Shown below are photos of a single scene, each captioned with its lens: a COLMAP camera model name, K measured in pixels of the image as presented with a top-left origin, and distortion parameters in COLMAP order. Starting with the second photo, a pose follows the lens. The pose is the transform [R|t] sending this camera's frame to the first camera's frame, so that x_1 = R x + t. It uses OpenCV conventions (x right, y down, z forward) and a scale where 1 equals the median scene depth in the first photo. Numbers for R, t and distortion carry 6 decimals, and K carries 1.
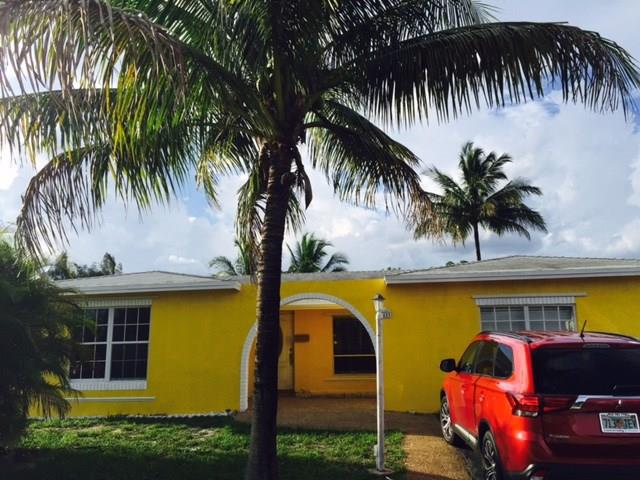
lens RADIAL K [[546.1, 0, 323.2], [0, 546.1, 239.1], [0, 0, 1]] dist [0.021265, 0.002523]
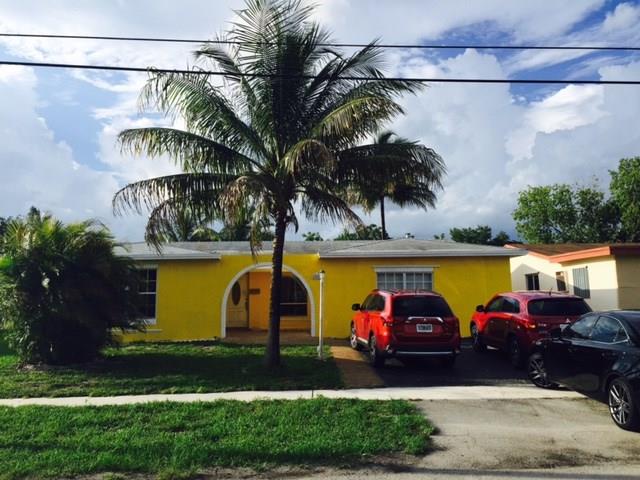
lens RADIAL K [[546.1, 0, 318.9], [0, 546.1, 240.7], [0, 0, 1]] dist [0.021265, 0.002523]
pose [[0.988063, 0.023391, 0.152262, -0.182927], [-0.036680, 0.995700, 0.085064, -0.145879], [-0.149617, -0.089634, 0.984673, -0.781953]]
